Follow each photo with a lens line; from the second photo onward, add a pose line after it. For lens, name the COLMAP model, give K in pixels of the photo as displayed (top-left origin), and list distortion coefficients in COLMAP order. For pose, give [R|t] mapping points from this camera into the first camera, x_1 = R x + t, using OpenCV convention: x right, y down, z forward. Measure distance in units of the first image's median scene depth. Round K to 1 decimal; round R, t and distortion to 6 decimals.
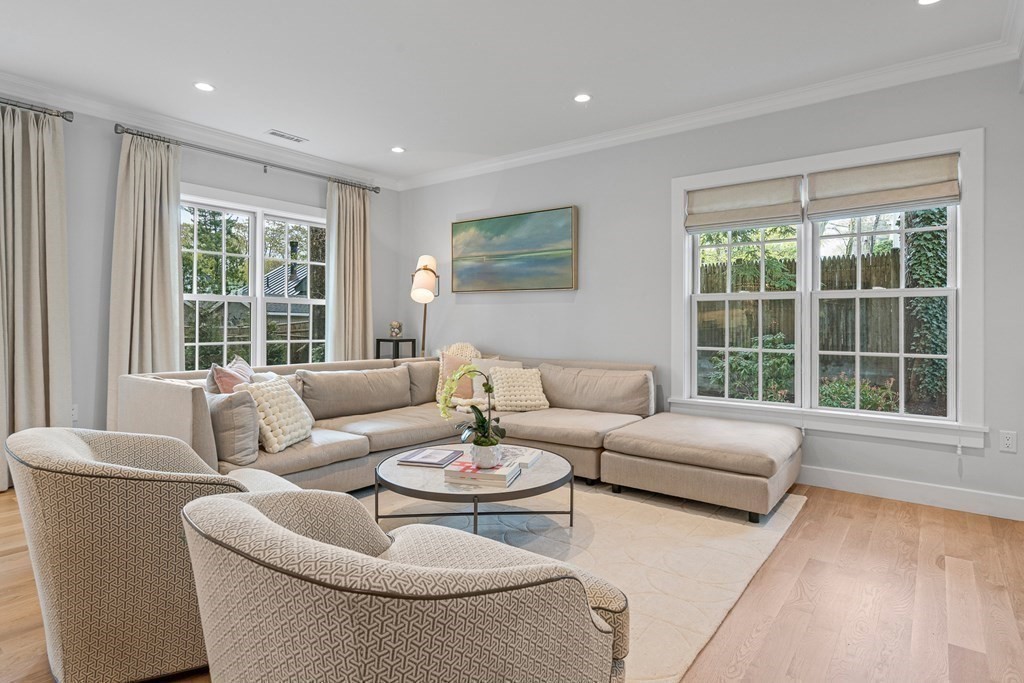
lens RADIAL K [[539.2, 0, 516.1], [0, 539.2, 316.8], [0, 0, 1]] dist [0.005410, 0.002081]
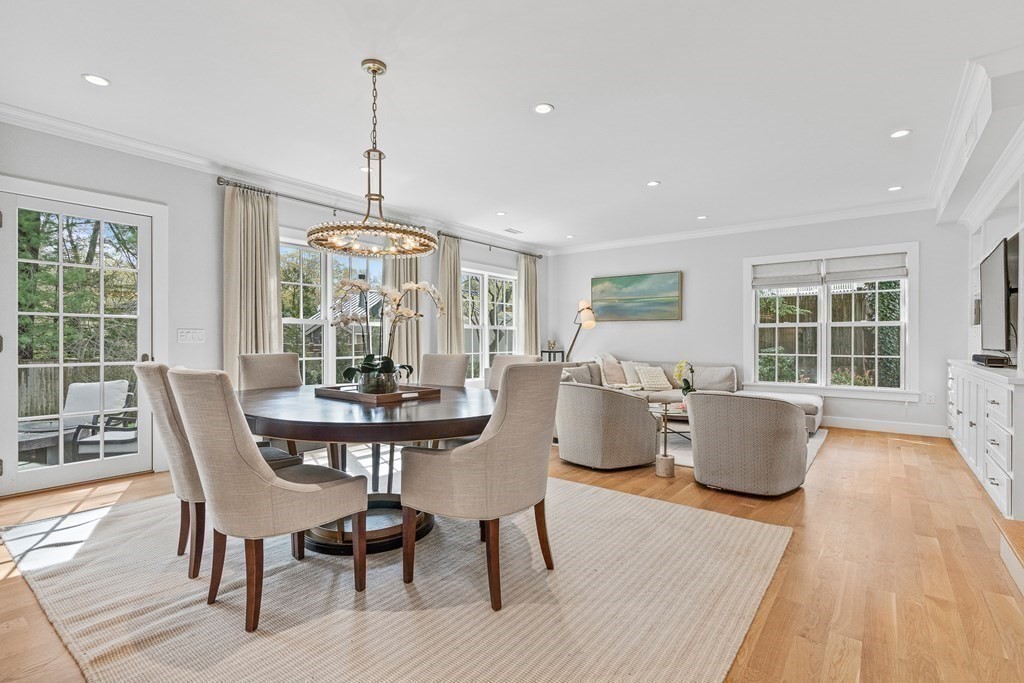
lens RADIAL K [[473.6, 0, 517.2], [0, 473.6, 339.1], [0, 0, 1]] dist [0.002753, -0.001716]
pose [[0.999962, -0.004637, 0.007385, -0.464625], [0.004571, 0.999950, 0.008880, -0.008662], [-0.007426, -0.008846, 0.999933, -0.543367]]
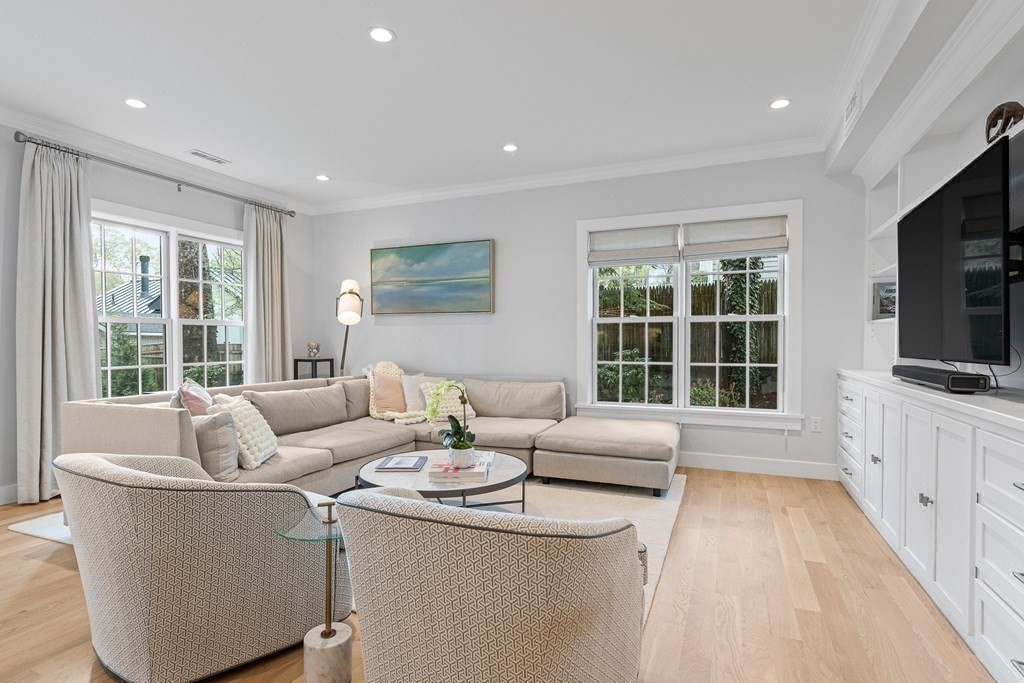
lens RADIAL K [[505.6, 0, 509.0], [0, 505.6, 347.0], [0, 0, 1]] dist [0.001748, 0.001042]
pose [[0.968596, -0.011473, 0.248375, -0.138539], [0.005347, 0.999665, 0.025323, -0.006318], [-0.248583, -0.023200, 0.968333, -0.051258]]
